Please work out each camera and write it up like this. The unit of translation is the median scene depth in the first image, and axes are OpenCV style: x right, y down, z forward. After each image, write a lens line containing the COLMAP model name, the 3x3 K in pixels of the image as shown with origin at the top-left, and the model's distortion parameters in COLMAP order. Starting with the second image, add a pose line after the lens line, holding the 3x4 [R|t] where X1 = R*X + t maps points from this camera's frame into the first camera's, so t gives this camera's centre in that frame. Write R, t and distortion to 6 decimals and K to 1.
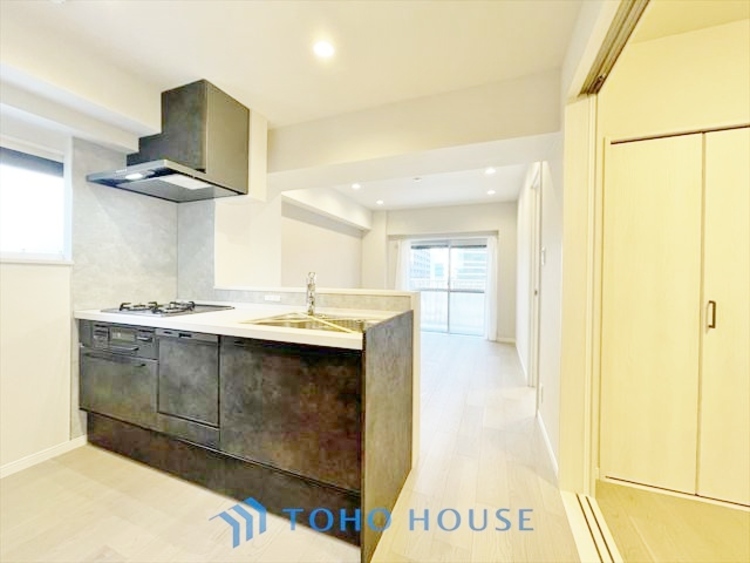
lens RADIAL K [[303.1, 0, 371.7], [0, 303.1, 278.8], [0, 0, 1]] dist [-0.004779, 0.000525]
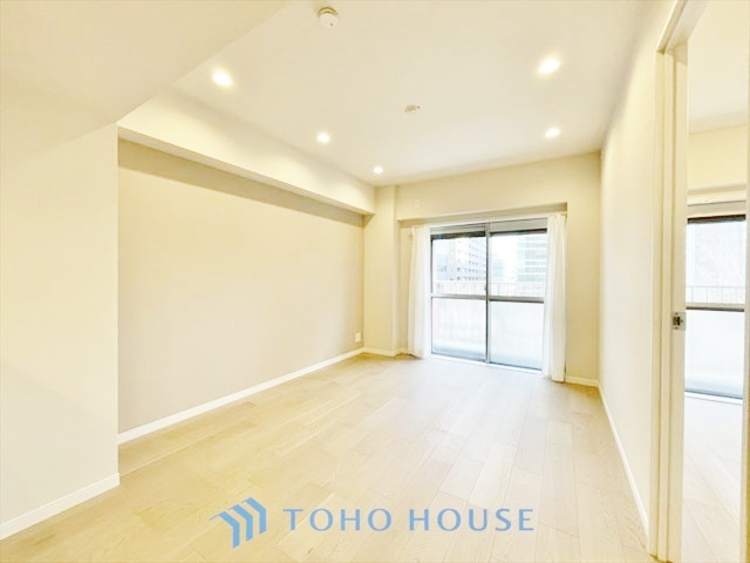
lens RADIAL K [[303.1, 0, 372.3], [0, 303.1, 280.5], [0, 0, 1]] dist [-0.004779, 0.000525]
pose [[0.985083, -0.004165, -0.172028, 0.331768], [0.004565, 0.999988, 0.001929, -0.010541], [0.172017, -0.002686, 0.985090, 0.811725]]
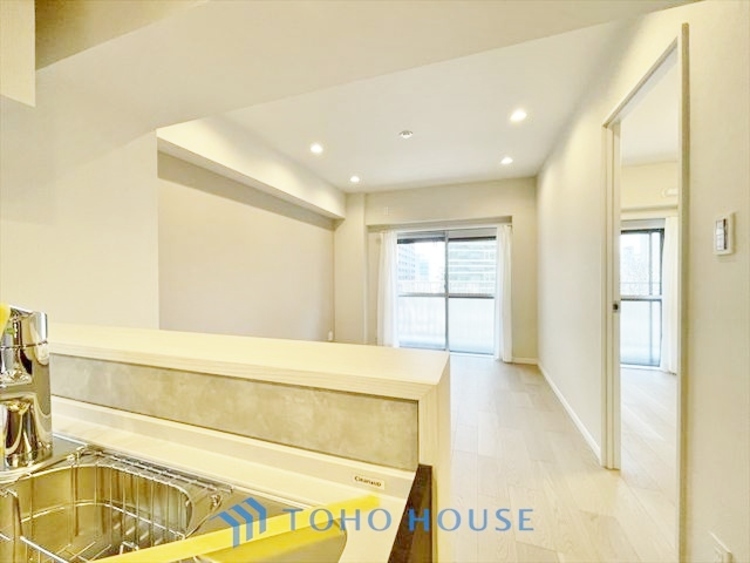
lens RADIAL K [[303.1, 0, 372.2], [0, 303.1, 280.9], [0, 0, 1]] dist [-0.004779, 0.000525]
pose [[0.998620, -0.018181, 0.049278, 0.072738], [0.017821, 0.999811, 0.007731, -0.025321], [-0.049409, -0.006842, 0.998755, 0.652870]]
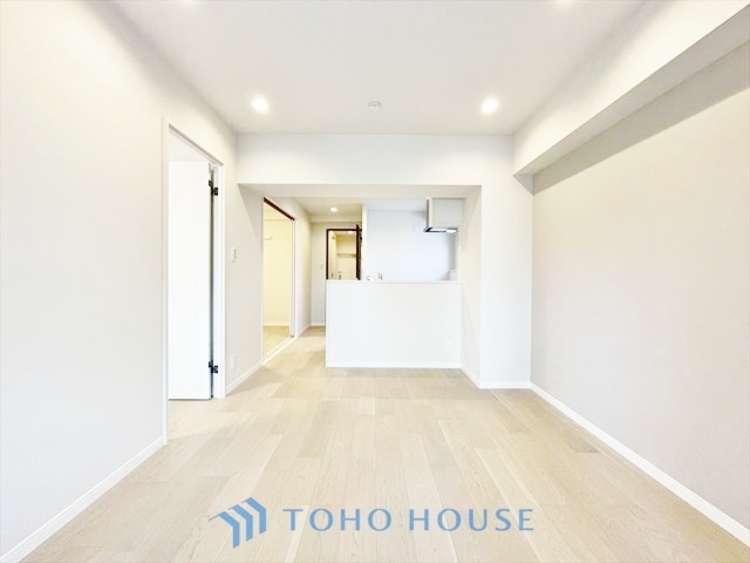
lens RADIAL K [[303.1, 0, 373.0], [0, 303.1, 280.5], [0, 0, 1]] dist [-0.004779, 0.000525]
pose [[-0.929716, -0.009046, -0.368166, 0.528599], [-0.017341, 0.999665, 0.019229, -0.000452], [0.367869, 0.024262, -0.929561, 2.576212]]
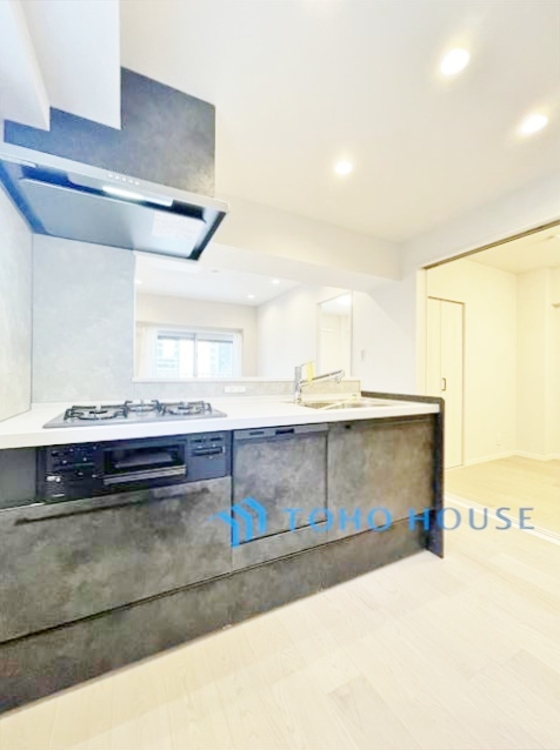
lens RADIAL K [[304.4, 0, 285.9], [0, 304.4, 371.7], [0, 0, 1]] dist [0.000817, -0.001055]
pose [[0.643771, -0.002082, 0.765215, -0.913971], [0.006559, 0.999975, -0.002797, 0.016308], [-0.765190, 0.006820, 0.643769, 0.324372]]
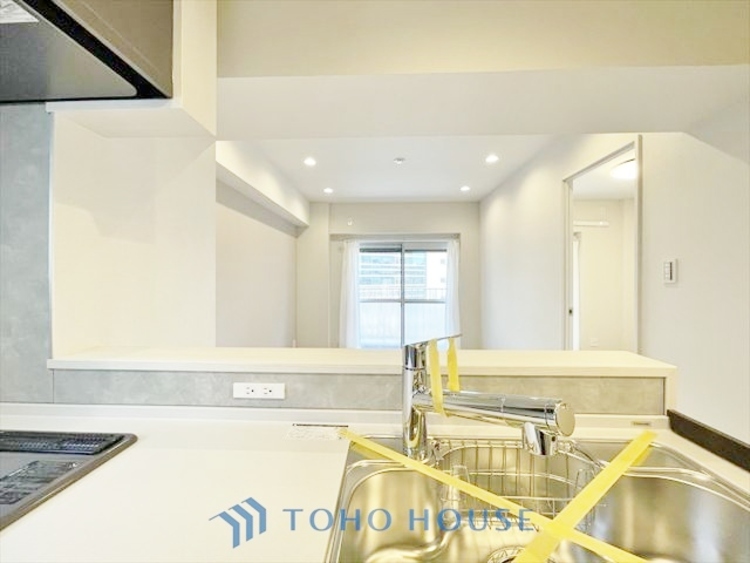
lens RADIAL K [[303.1, 0, 372.5], [0, 303.1, 278.5], [0, 0, 1]] dist [-0.004779, 0.000525]
pose [[0.941360, -0.010382, 0.337244, -0.323438], [0.012085, 0.999923, -0.002952, -0.068345], [-0.337187, 0.006854, 0.941413, 0.617302]]
